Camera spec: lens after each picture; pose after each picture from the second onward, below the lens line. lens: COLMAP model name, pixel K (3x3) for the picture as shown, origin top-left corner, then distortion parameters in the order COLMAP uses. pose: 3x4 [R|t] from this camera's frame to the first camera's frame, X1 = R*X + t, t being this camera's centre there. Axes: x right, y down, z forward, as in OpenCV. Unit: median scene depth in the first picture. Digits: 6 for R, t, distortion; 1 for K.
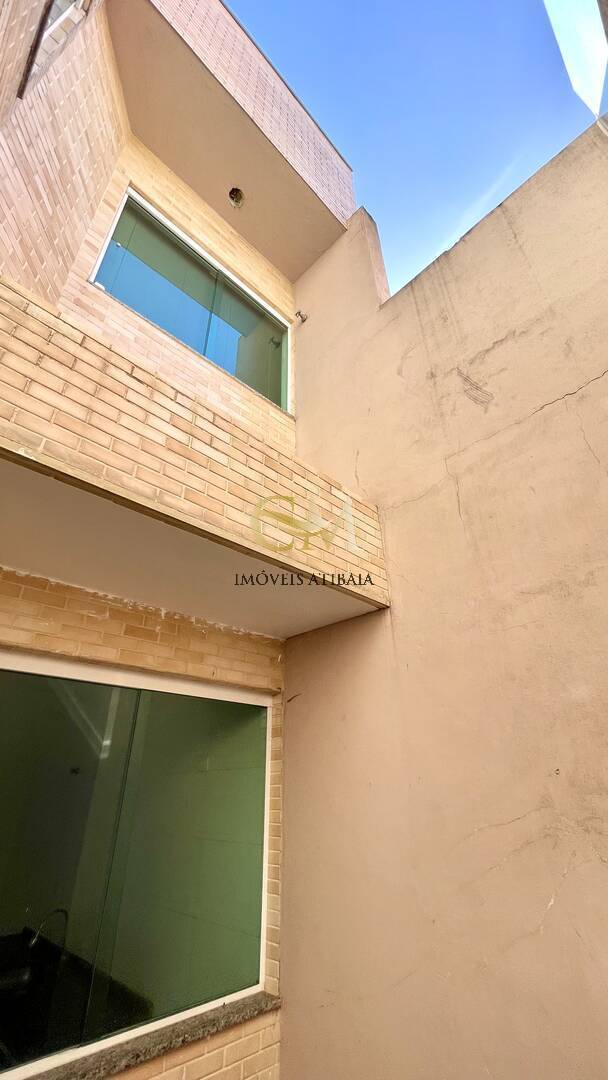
lens RADIAL K [[435.4, 0, 305.9], [0, 435.4, 538.7], [0, 0, 1]] dist [-0.000687, 0.000941]
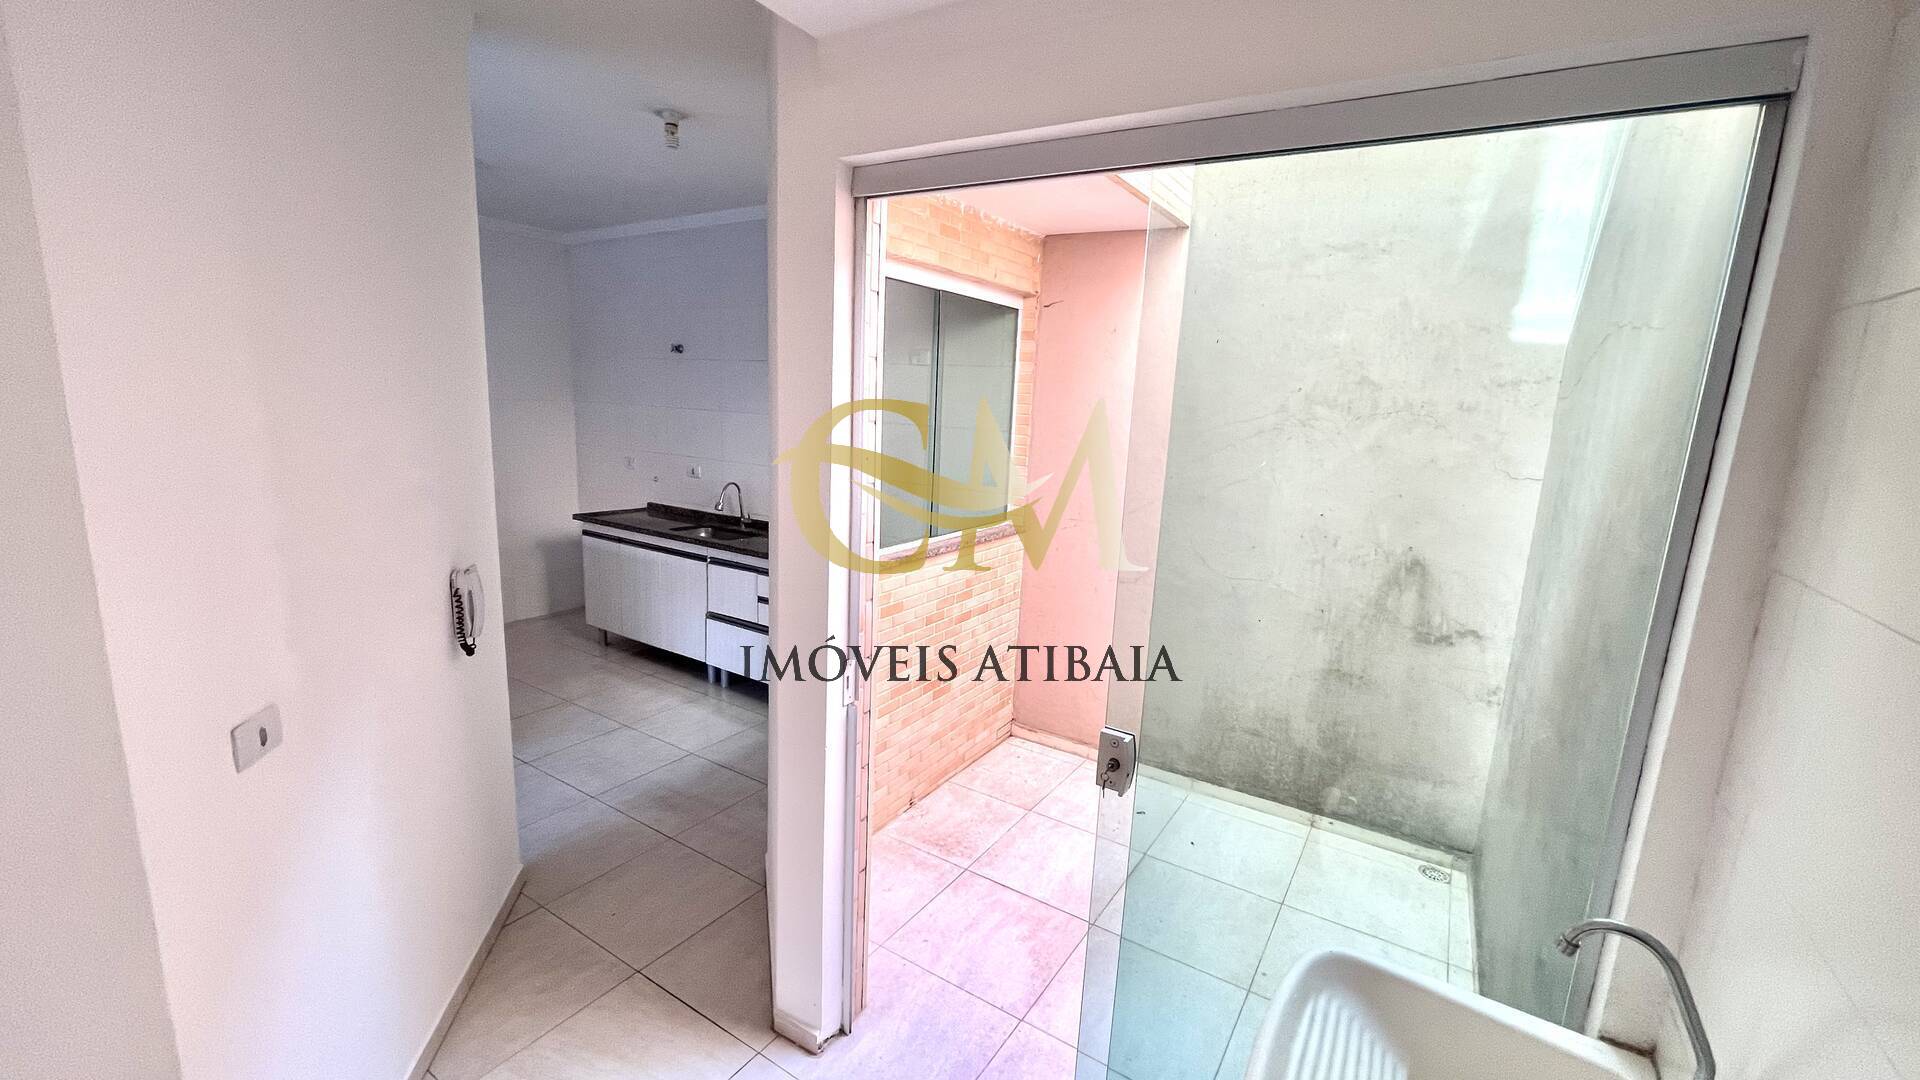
lens RADIAL K [[774.0, 0, 966.1], [0, 774.0, 541.6], [0, 0, 1]] dist [-0.000687, 0.000941]
pose [[0.964200, 0.000553, 0.265175, -0.711553], [-0.176395, 0.748001, 0.639827, -0.319971], [-0.197997, -0.663697, 0.721321, -0.576092]]
